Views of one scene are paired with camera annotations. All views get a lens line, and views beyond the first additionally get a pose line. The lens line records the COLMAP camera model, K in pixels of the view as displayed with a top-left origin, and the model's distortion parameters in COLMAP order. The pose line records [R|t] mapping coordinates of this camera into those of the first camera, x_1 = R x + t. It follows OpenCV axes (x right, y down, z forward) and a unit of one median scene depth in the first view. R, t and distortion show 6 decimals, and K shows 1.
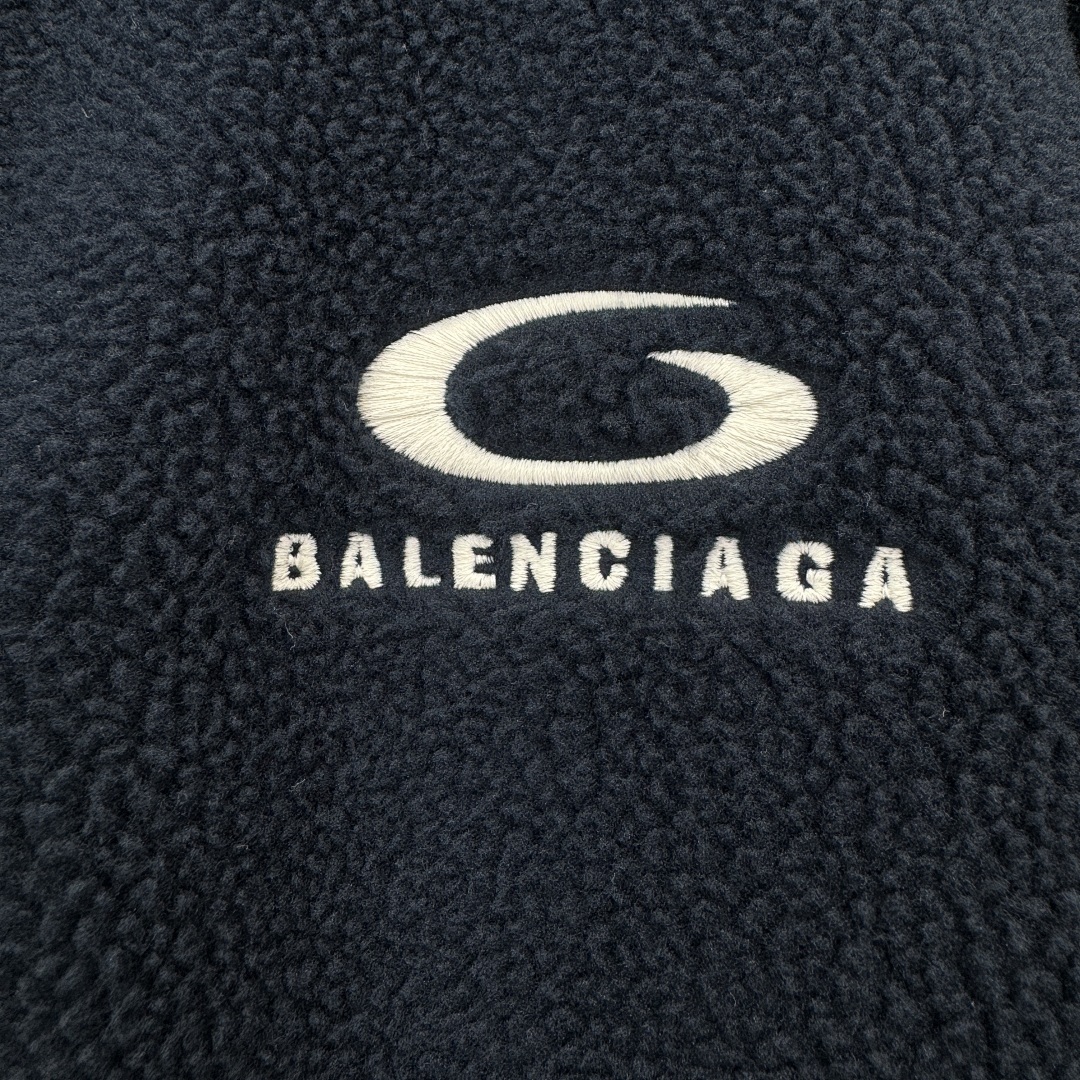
lens RADIAL K [[1167.2, 0, 540.2], [0, 1167.2, 411.7], [0, 0, 1]] dist [0.014708, 0.007081]
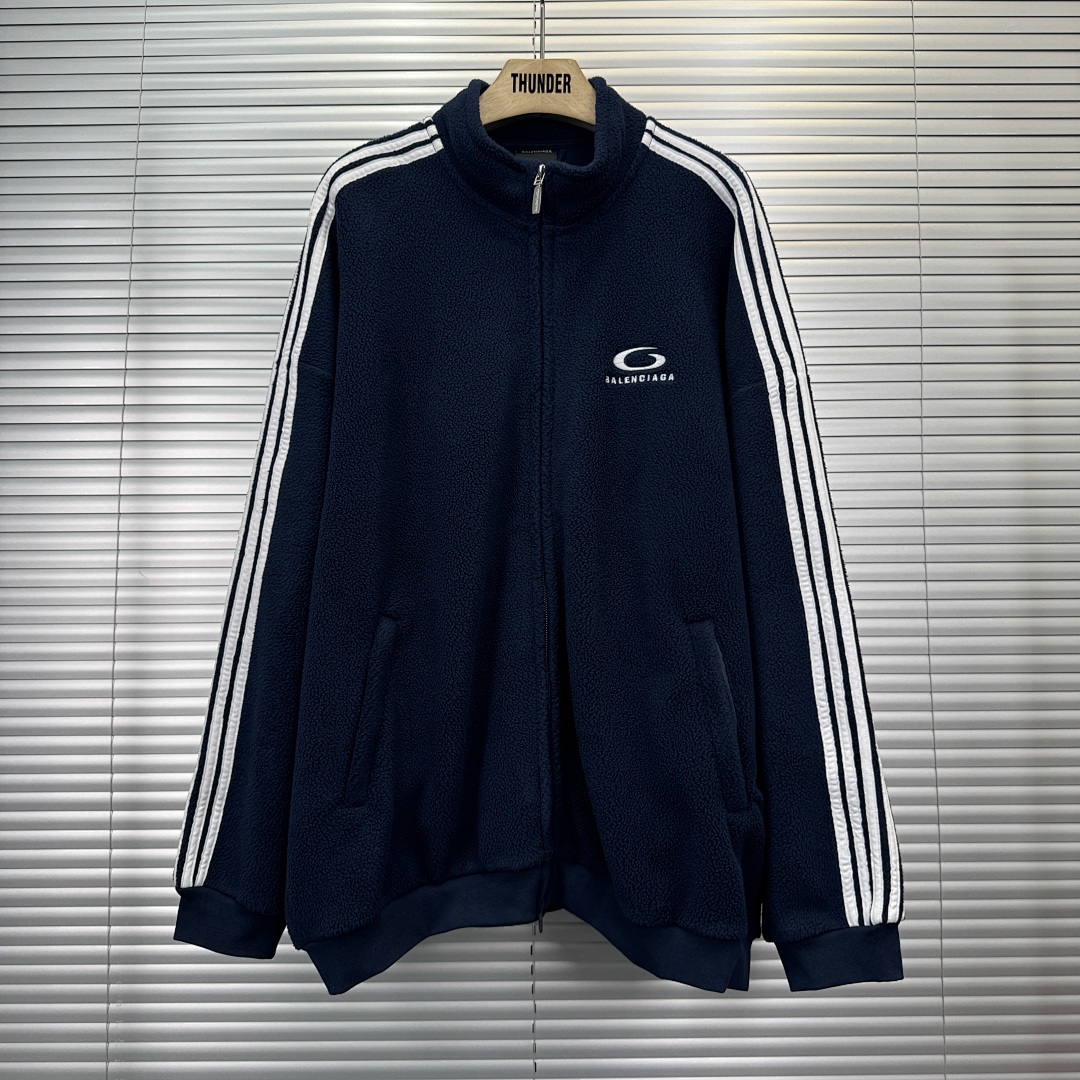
lens RADIAL K [[973.8, 0, 539.2], [0, 973.8, 545.2], [0, 0, 1]] dist [0.108217, -0.301590]
pose [[0.988124, 0.012947, -0.153112, 0.436886], [-0.004459, 0.998441, 0.055647, 0.986341], [0.153593, -0.054304, 0.986641, -6.503887]]
